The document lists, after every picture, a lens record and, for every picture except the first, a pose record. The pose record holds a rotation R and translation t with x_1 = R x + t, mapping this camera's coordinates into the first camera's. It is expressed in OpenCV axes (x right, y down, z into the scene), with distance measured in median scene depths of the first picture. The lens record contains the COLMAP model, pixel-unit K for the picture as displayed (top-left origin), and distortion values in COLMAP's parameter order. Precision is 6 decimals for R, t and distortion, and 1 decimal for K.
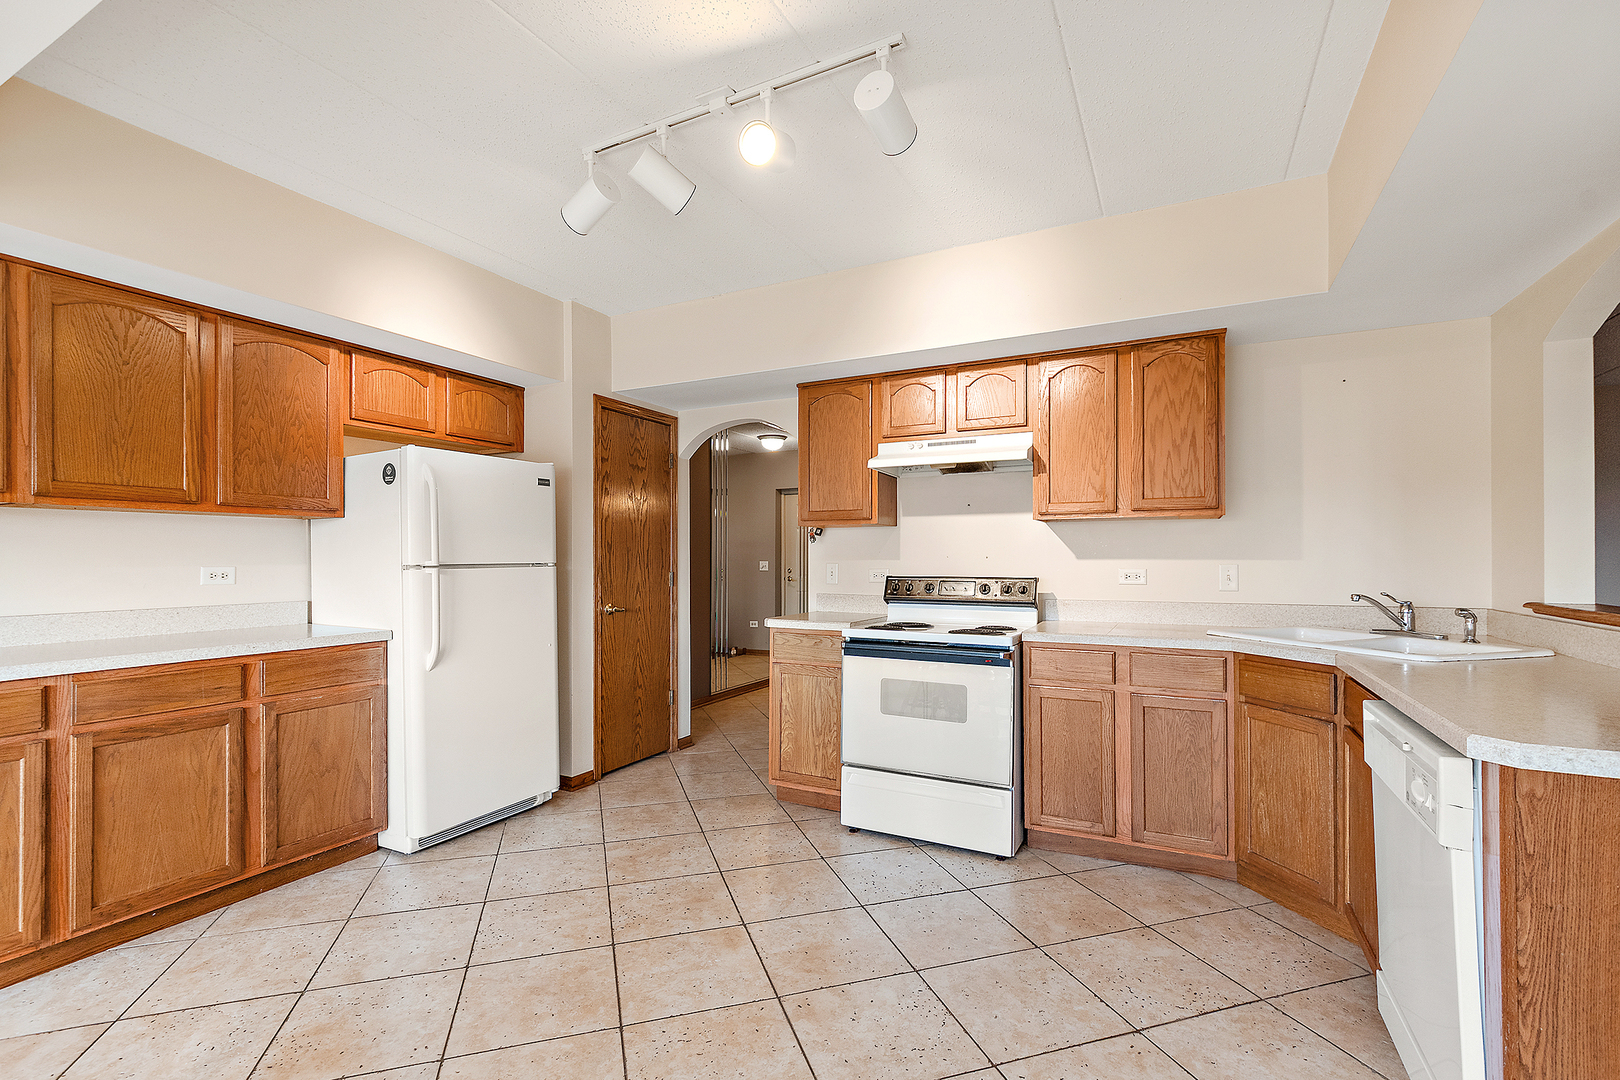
lens RADIAL K [[716.3, 0, 809.0], [0, 716.3, 554.9], [0, 0, 1]] dist [0.002357, -0.000106]
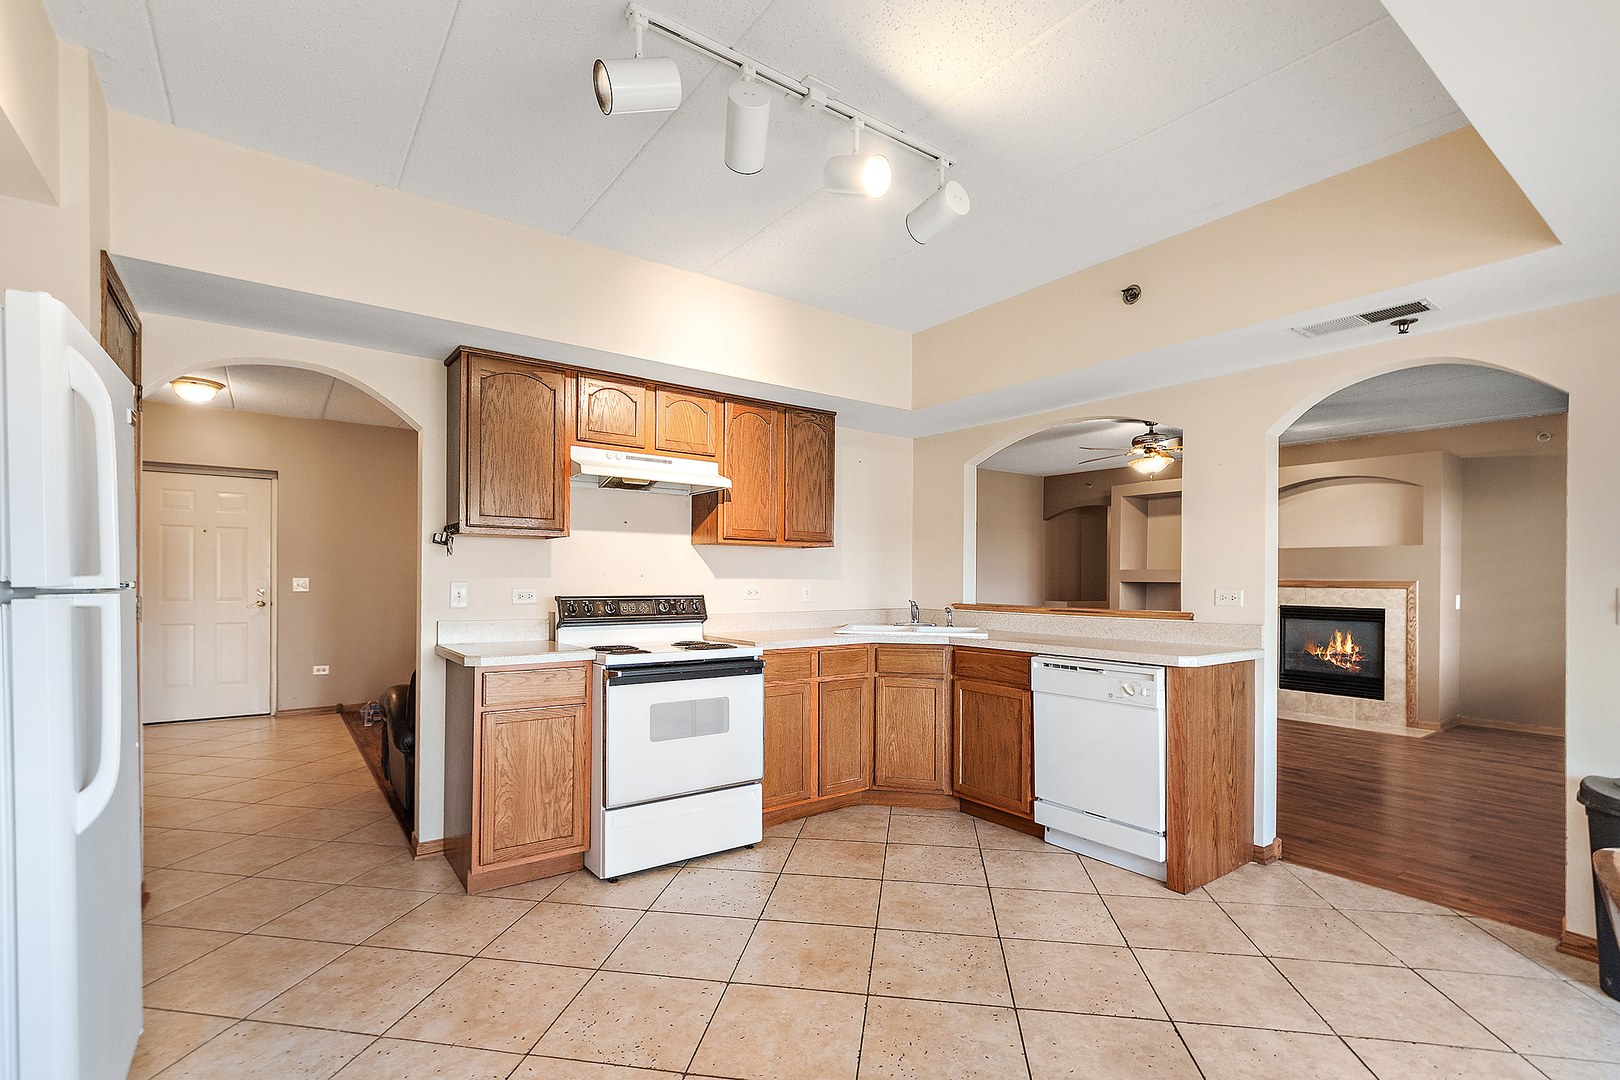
lens RADIAL K [[738.6, 0, 810.1], [0, 738.6, 579.8], [0, 0, 1]] dist [-0.002636, -0.000598]
pose [[0.445858, 0.003513, 0.895097, -0.695470], [-0.008828, 0.999961, 0.000473, 0.007018], [-0.895060, -0.008113, 0.445872, 0.395967]]
